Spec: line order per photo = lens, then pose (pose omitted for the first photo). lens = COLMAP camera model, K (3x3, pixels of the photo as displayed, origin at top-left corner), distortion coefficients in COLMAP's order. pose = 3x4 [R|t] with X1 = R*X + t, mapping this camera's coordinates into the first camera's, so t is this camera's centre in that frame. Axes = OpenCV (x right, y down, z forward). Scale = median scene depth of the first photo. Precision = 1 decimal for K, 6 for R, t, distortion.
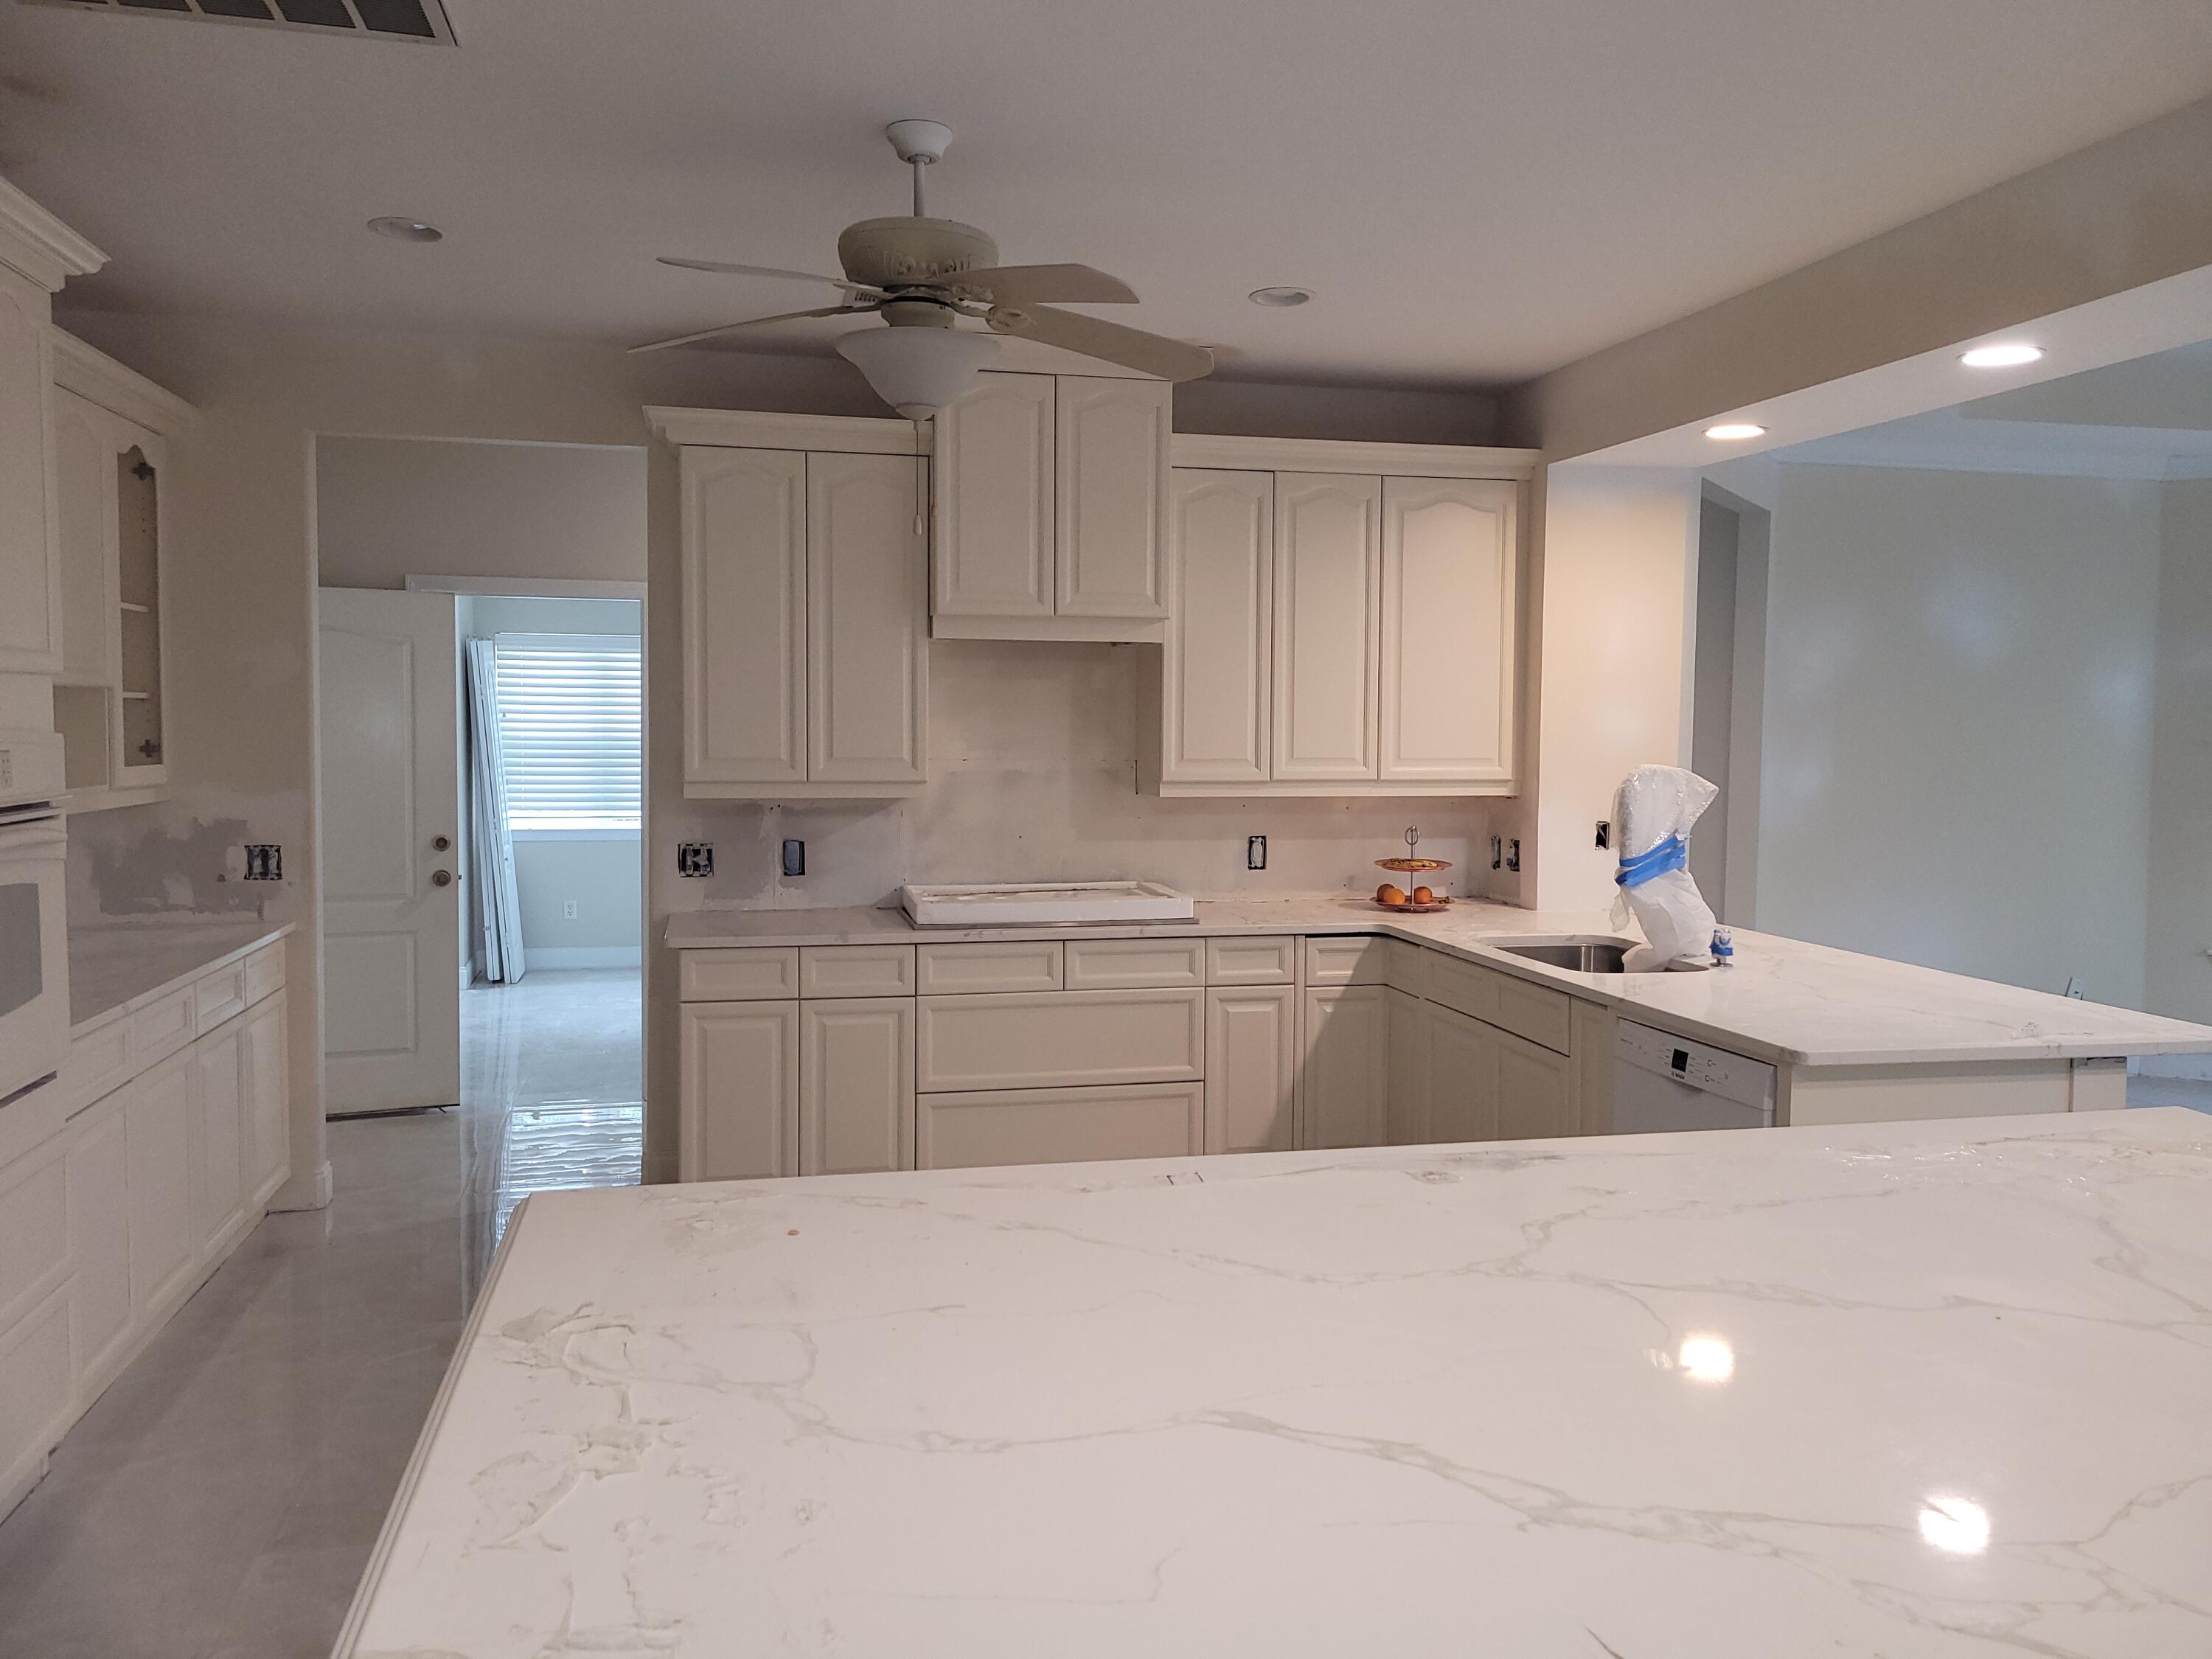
lens RADIAL K [[1662.6, 0, 1098.4], [0, 1662.6, 818.6], [0, 0, 1]] dist [0.066692, -0.056409]
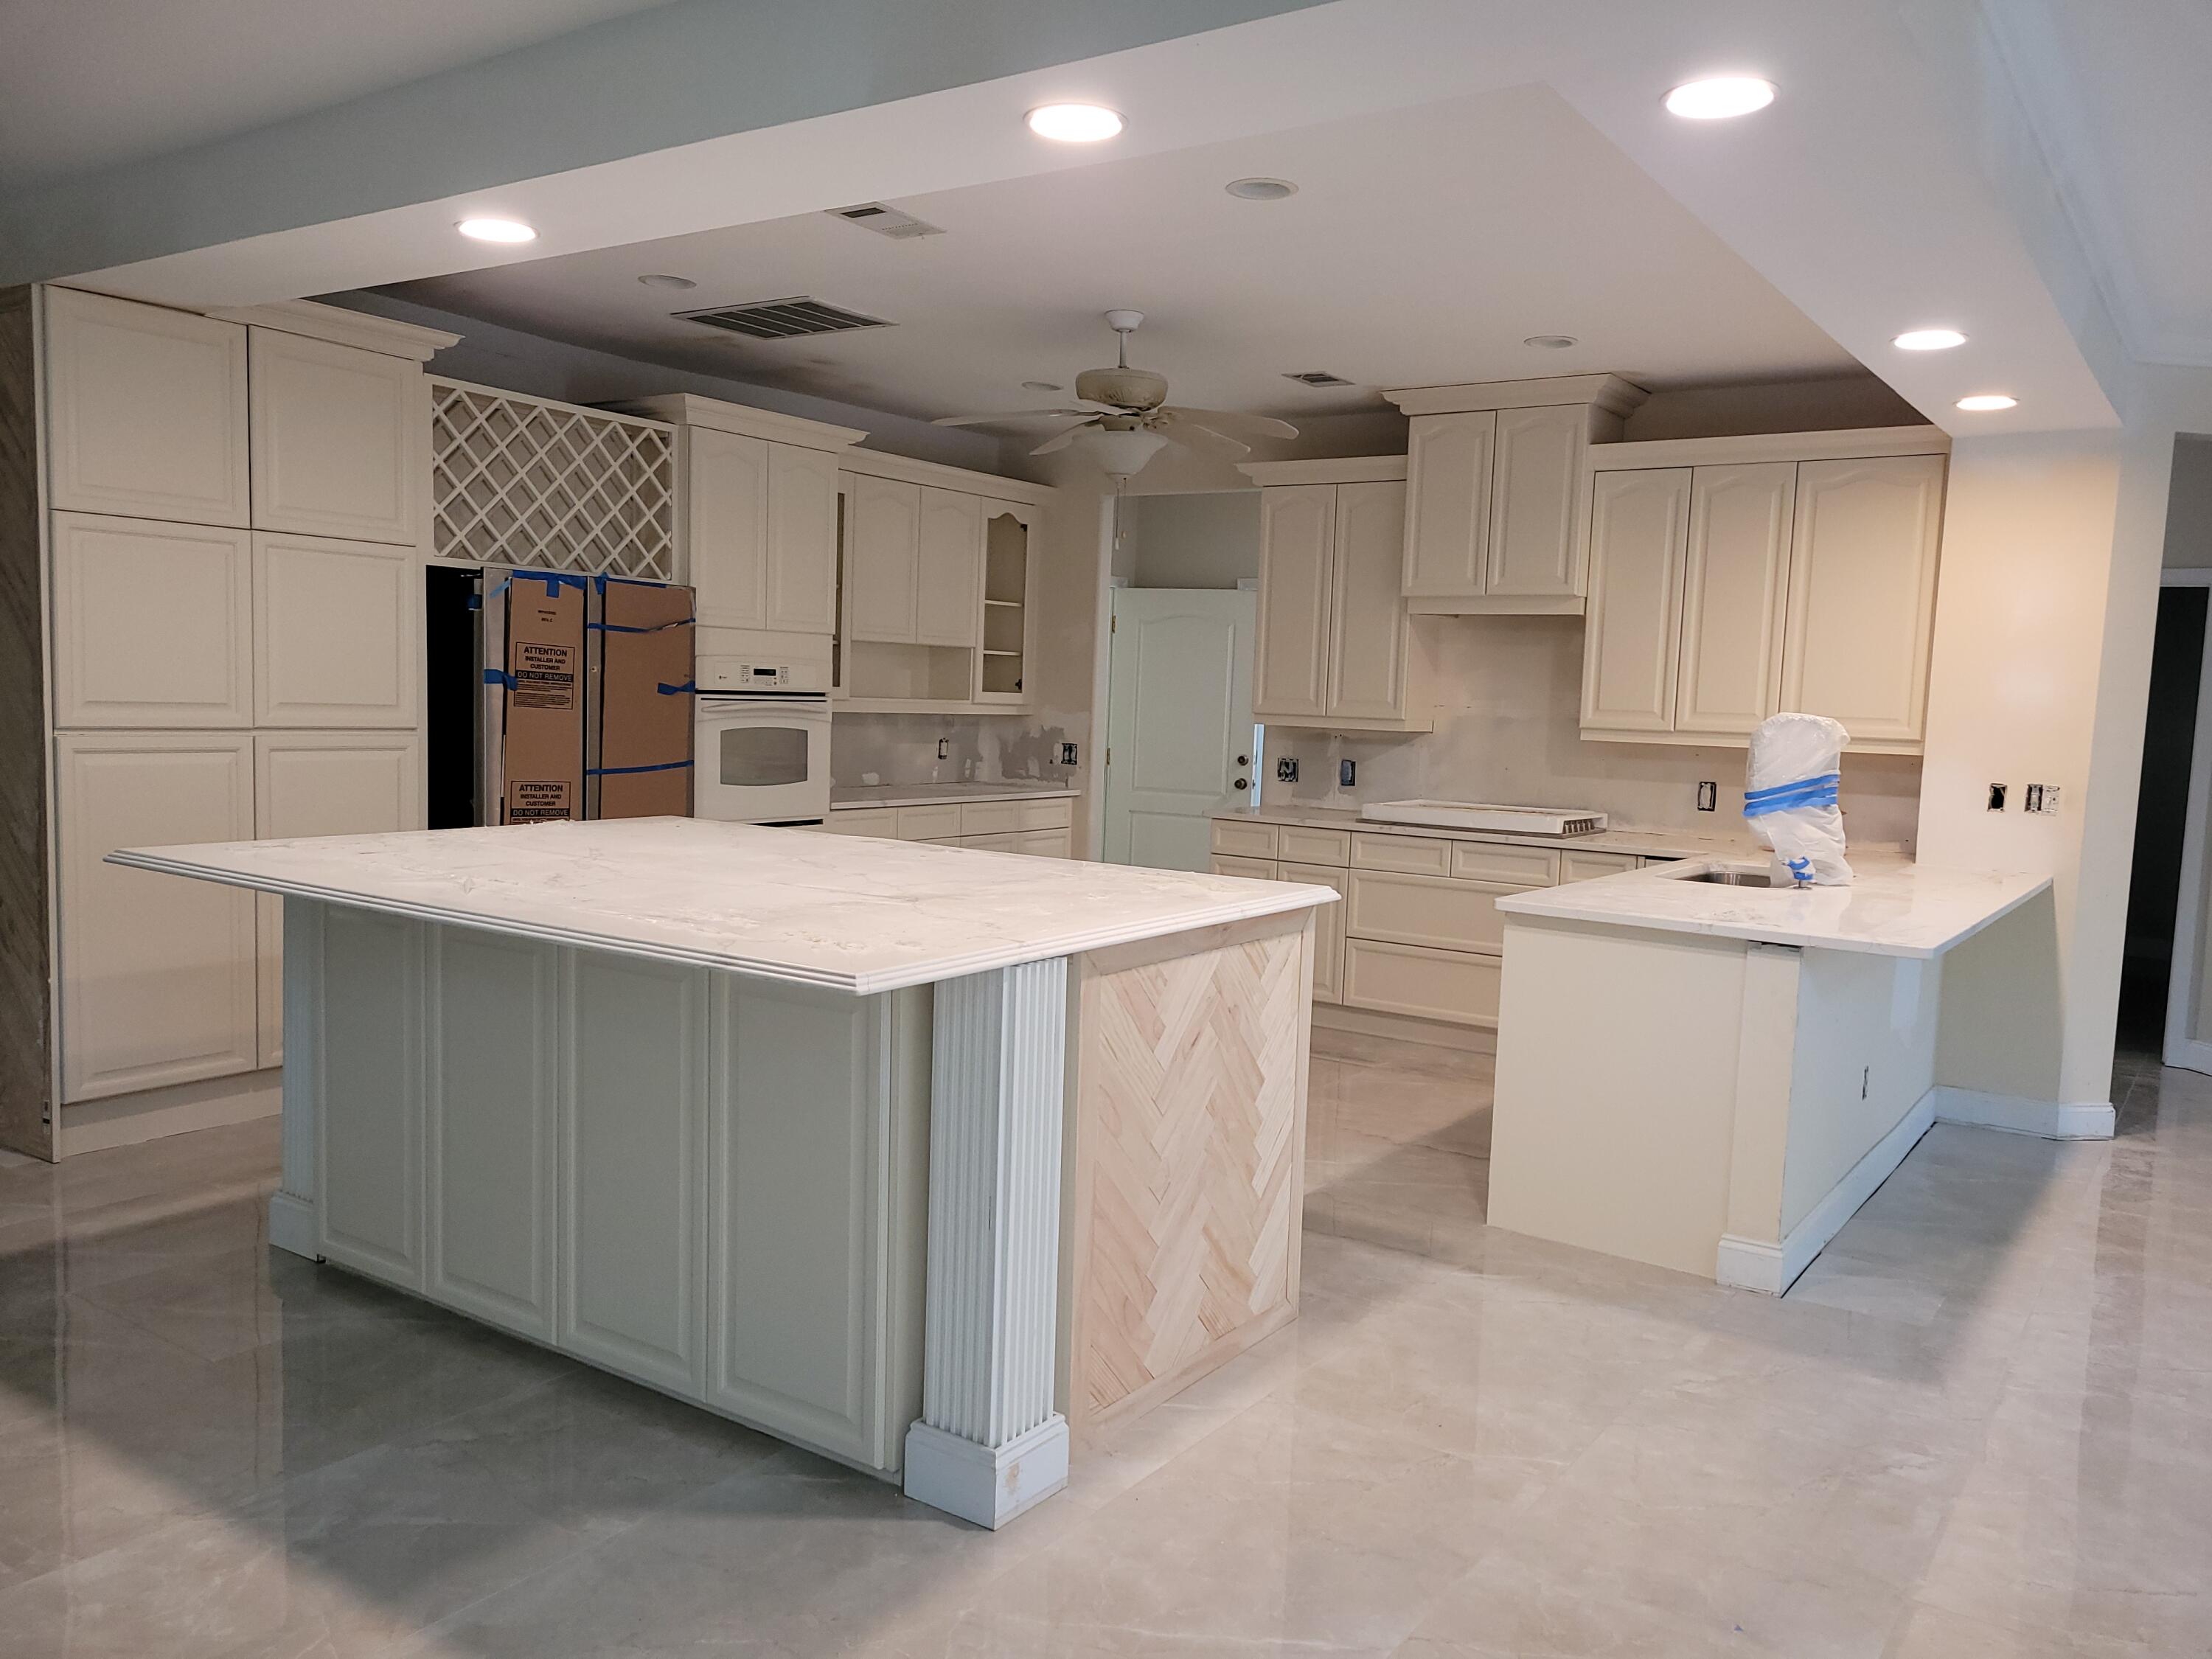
lens RADIAL K [[1666.0, 0, 1094.6], [0, 1666.0, 834.9], [0, 0, 1]] dist [0.066468, -0.050878]
pose [[0.674934, 0.083789, -0.733106, 0.715862], [-0.075321, 0.996165, 0.044510, 0.029245], [0.734024, 0.025177, 0.678657, -0.108567]]
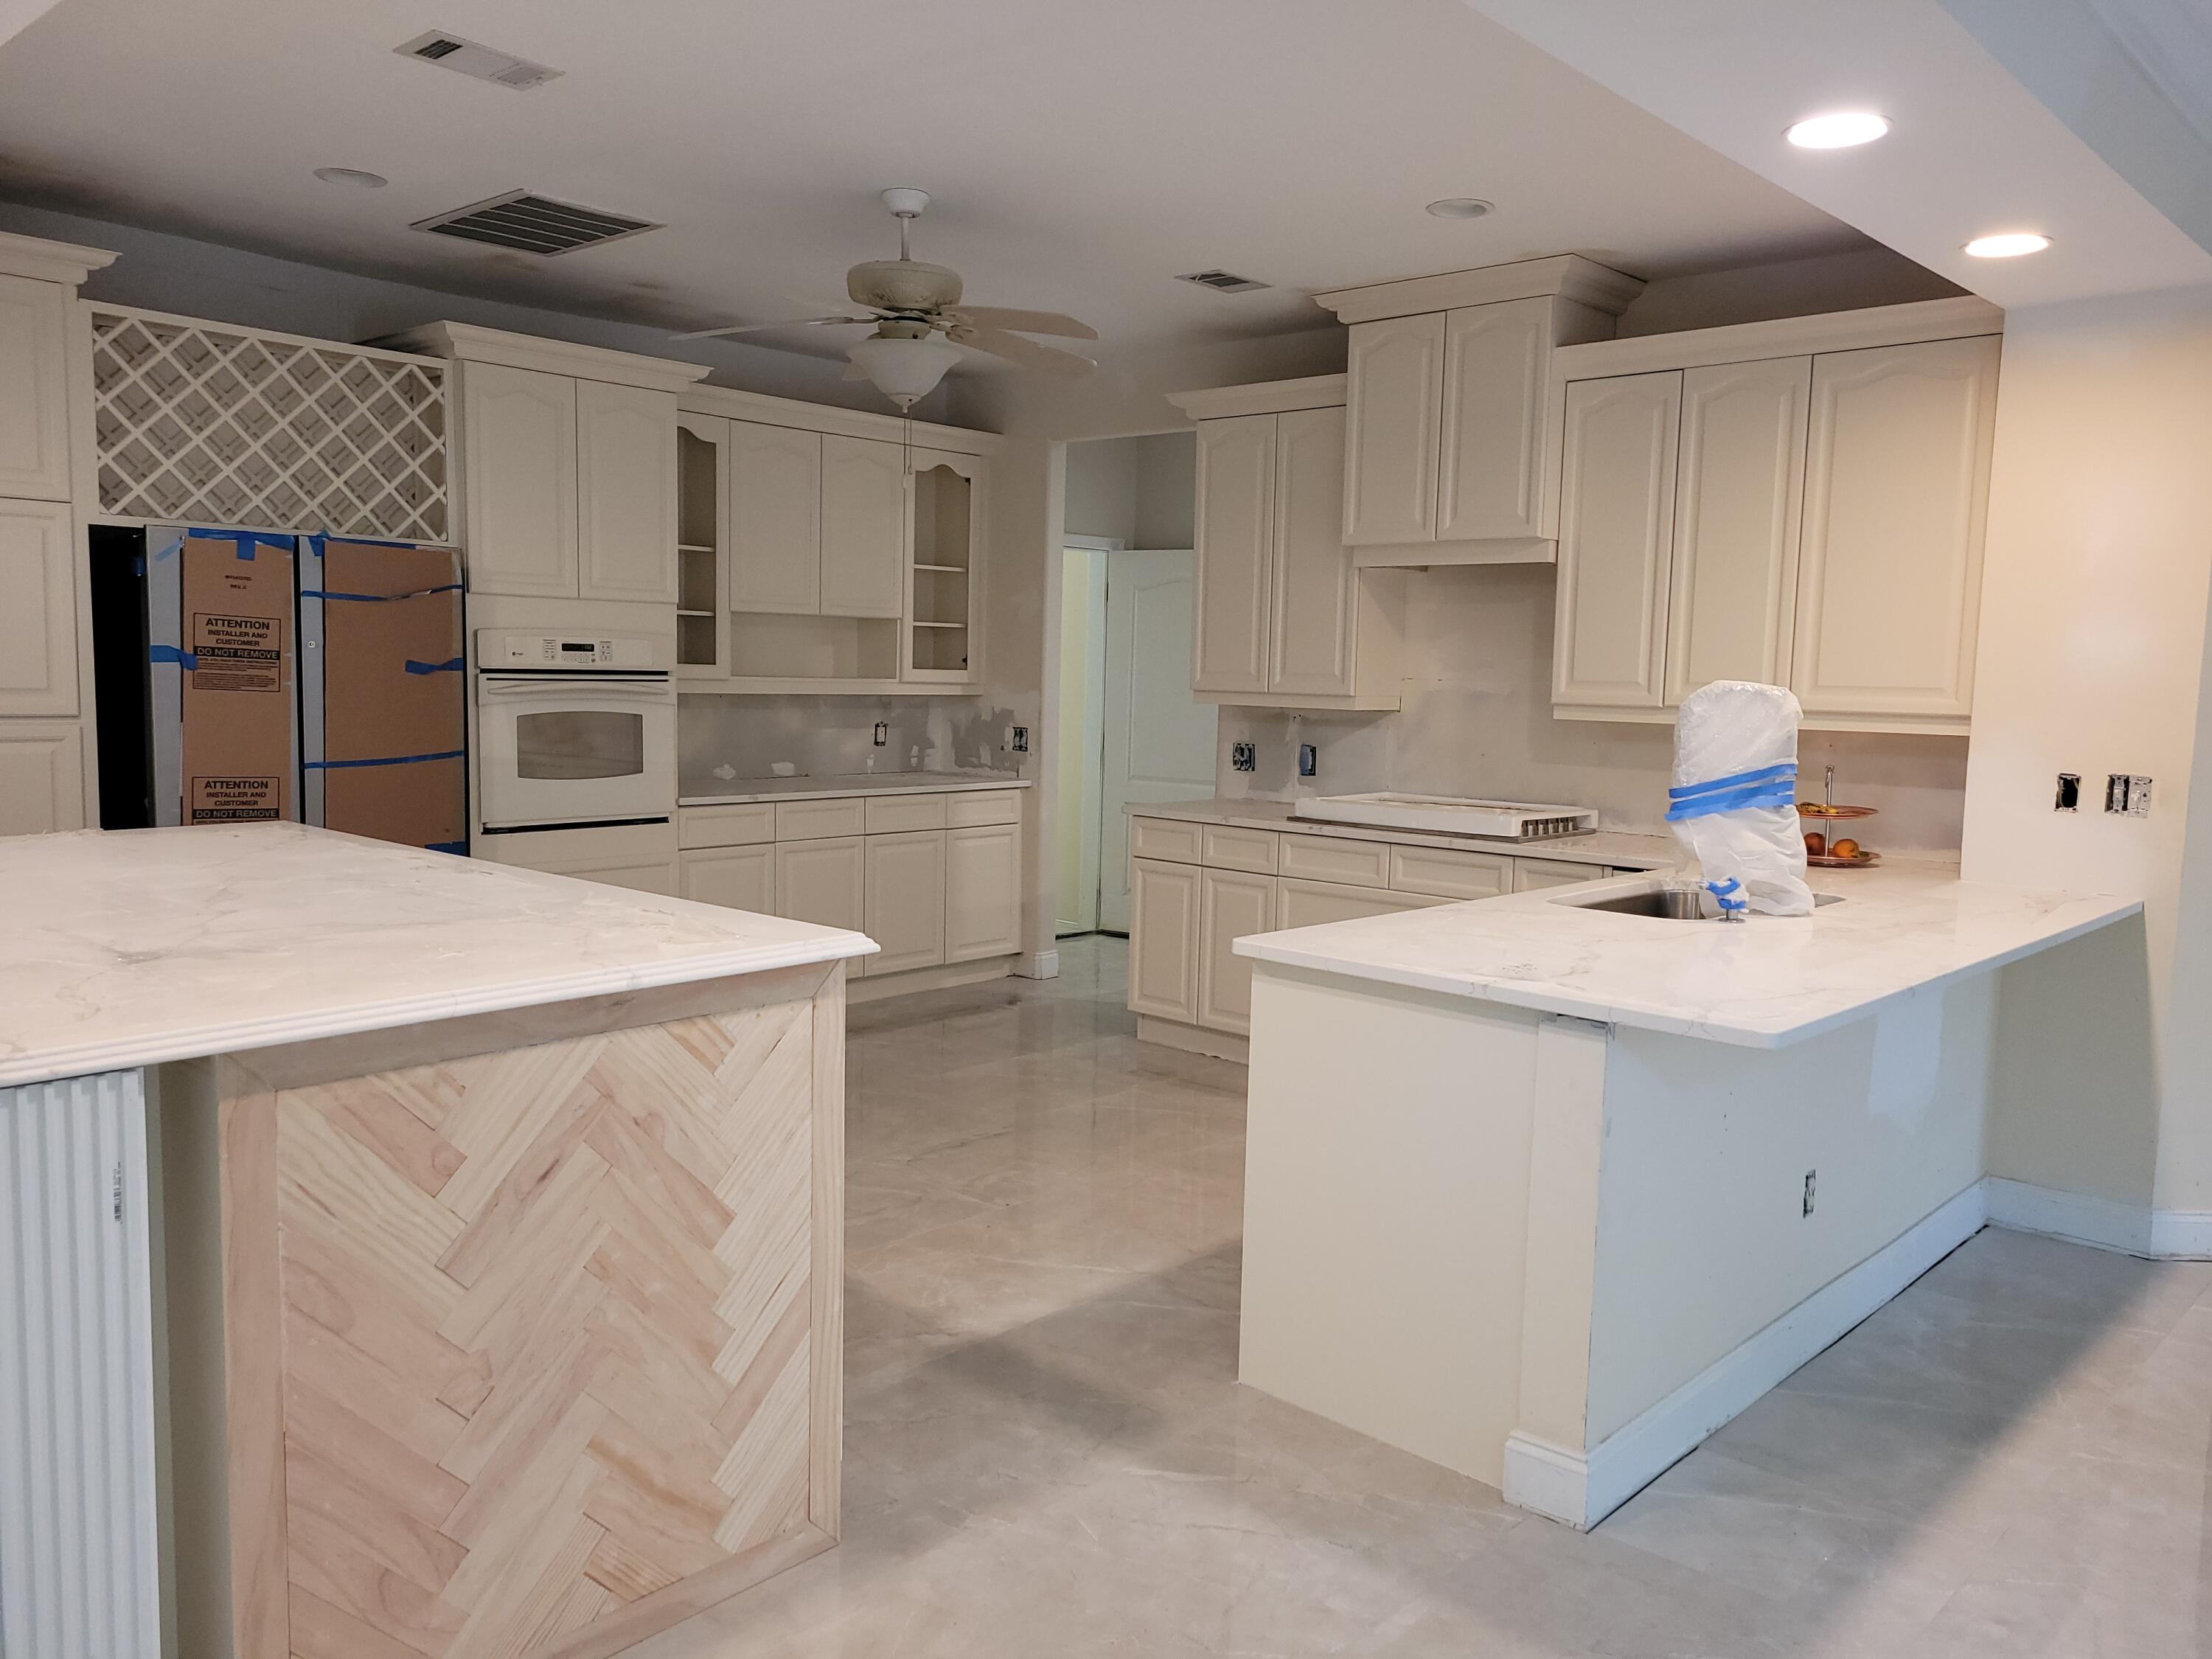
lens RADIAL K [[1662.6, 0, 1098.4], [0, 1662.6, 818.6], [0, 0, 1]] dist [0.066692, -0.056409]
pose [[0.568281, 0.084561, -0.818478, 0.706153], [-0.068696, 0.996108, 0.055216, 0.009772], [0.819962, 0.024848, 0.571879, 0.211968]]
